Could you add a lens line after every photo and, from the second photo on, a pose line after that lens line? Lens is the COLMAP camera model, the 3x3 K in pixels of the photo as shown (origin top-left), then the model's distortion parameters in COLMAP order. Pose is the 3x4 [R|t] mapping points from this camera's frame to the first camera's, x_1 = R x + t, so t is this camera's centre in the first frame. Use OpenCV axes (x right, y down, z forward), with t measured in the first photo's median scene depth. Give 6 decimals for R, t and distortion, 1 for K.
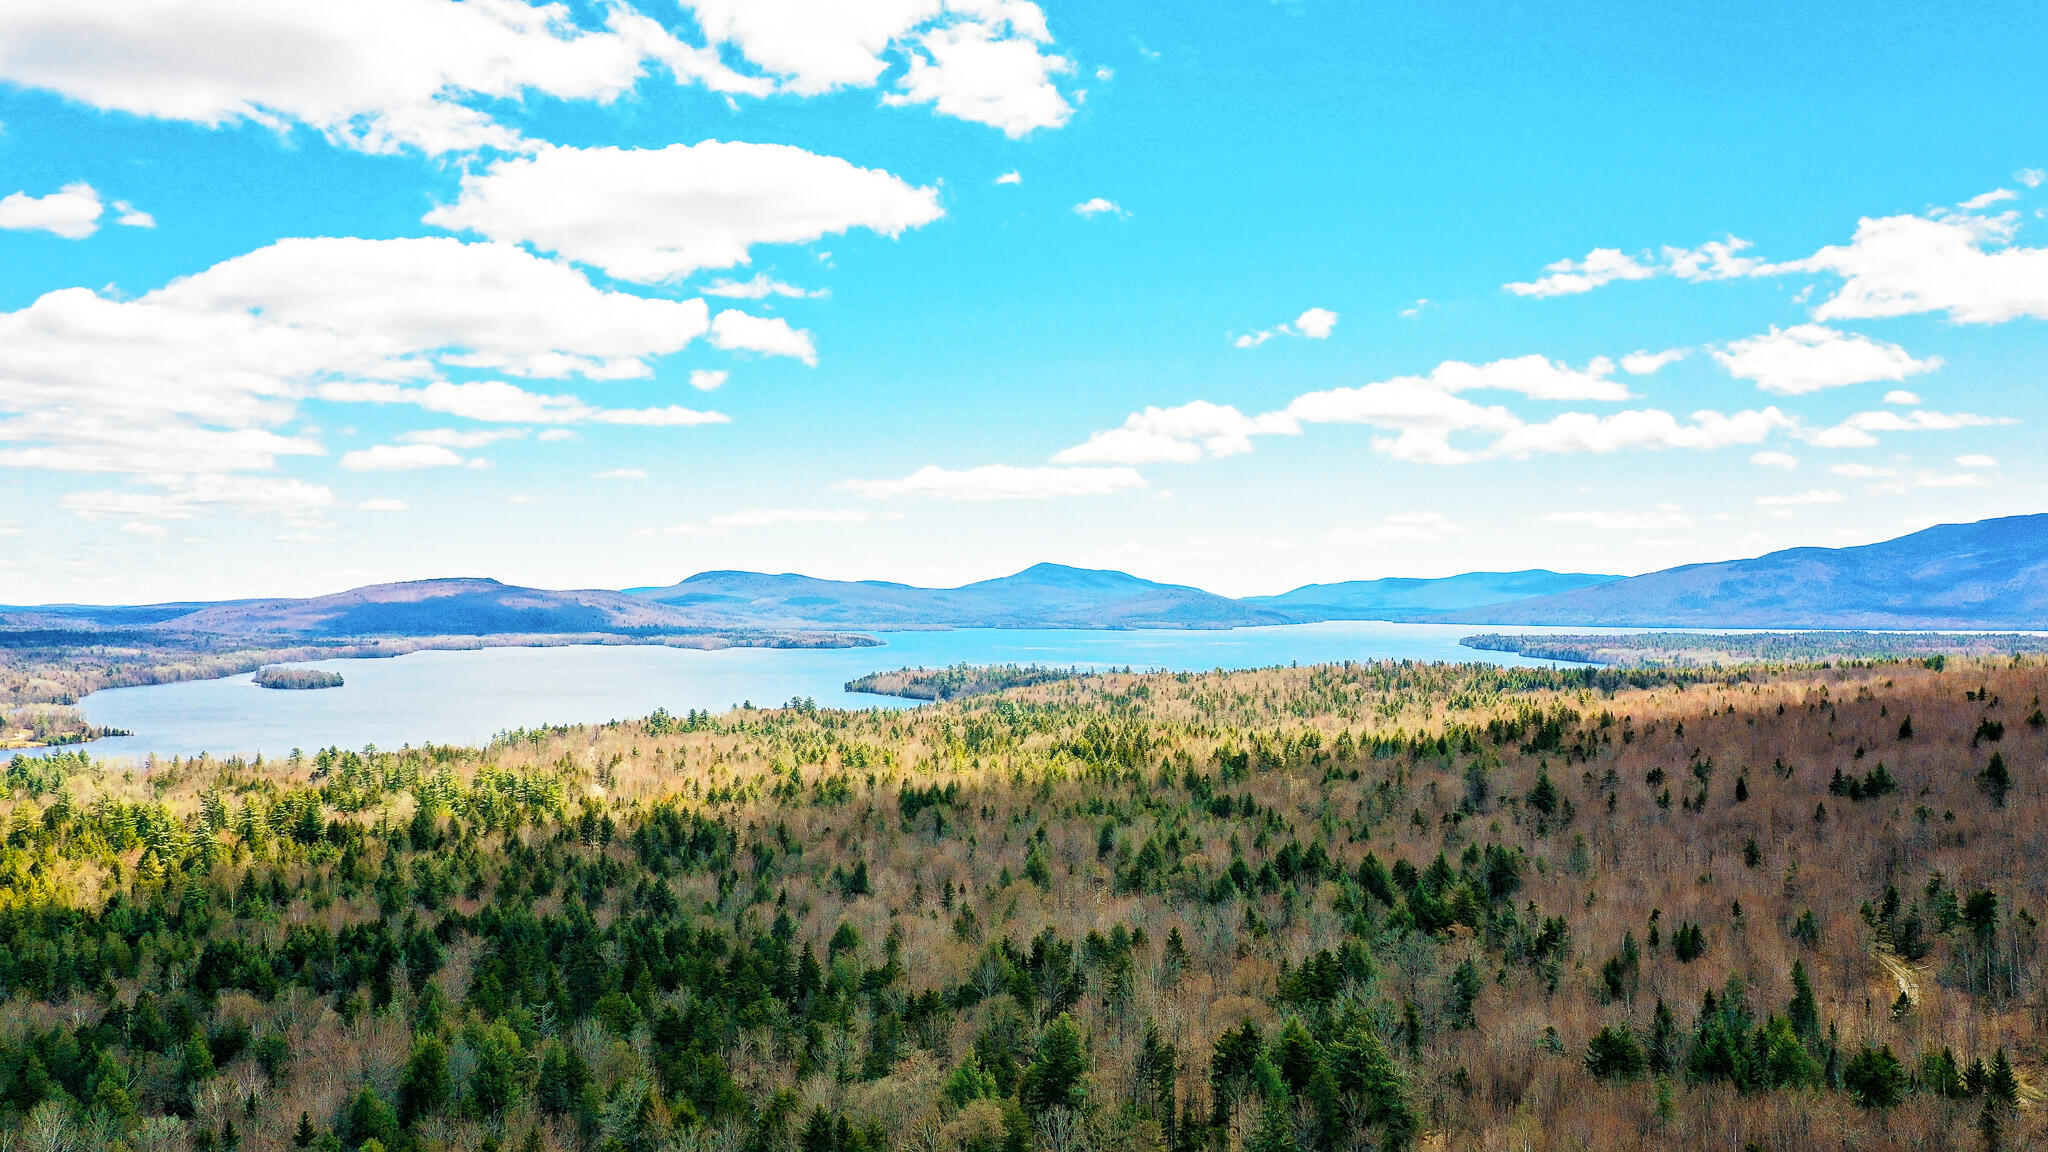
lens RADIAL K [[1674.9, 0, 1015.8], [0, 1674.9, 578.2], [0, 0, 1]] dist [0.015324, 0.002899]
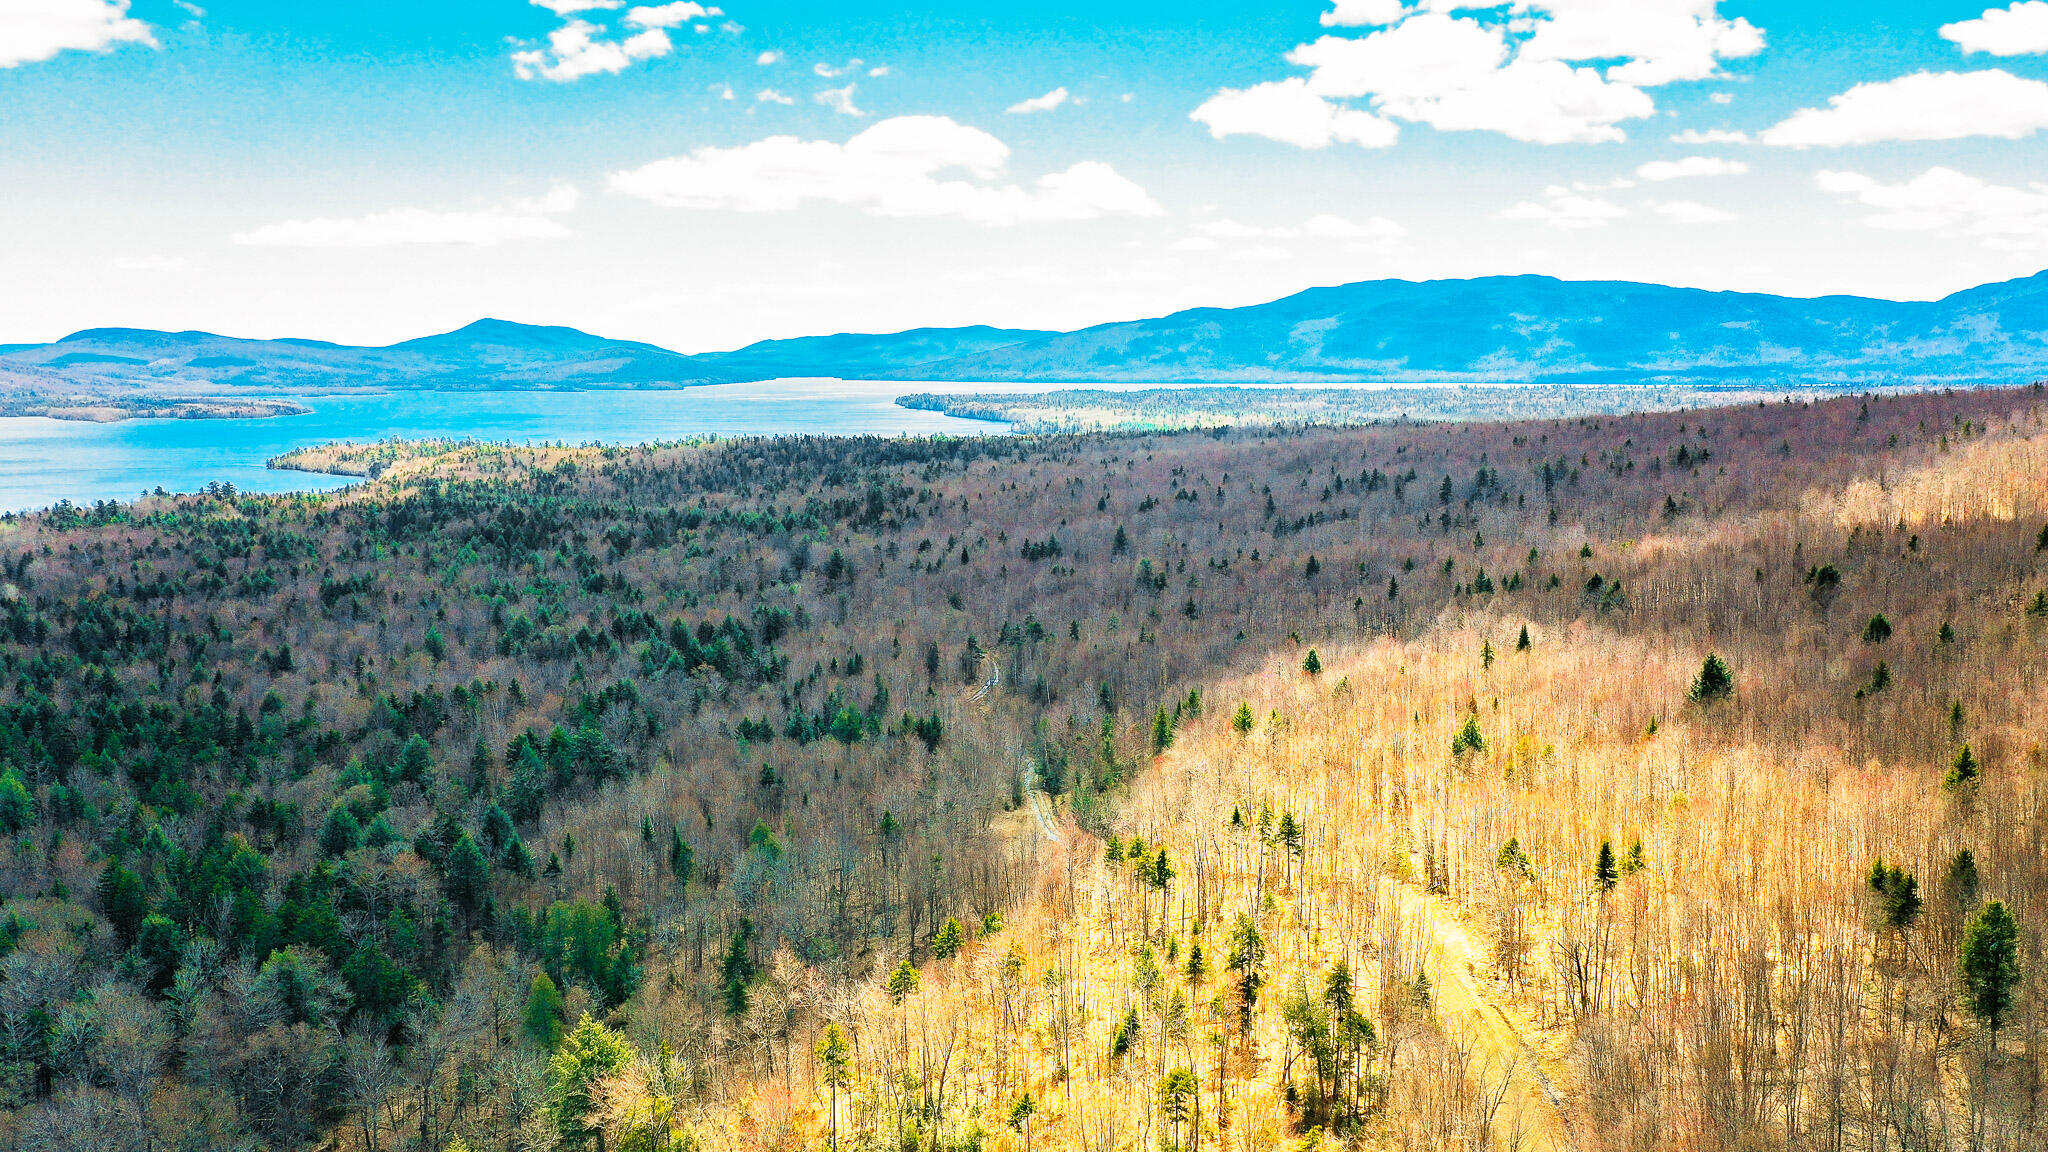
lens RADIAL K [[1674.9, 0, 1015.8], [0, 1674.9, 578.2], [0, 0, 1]] dist [0.015324, 0.002899]
pose [[0.950254, -0.047725, 0.307799, 0.032422], [0.001997, 0.989105, 0.147199, -0.048678], [-0.311471, -0.139262, 0.939996, -0.259982]]
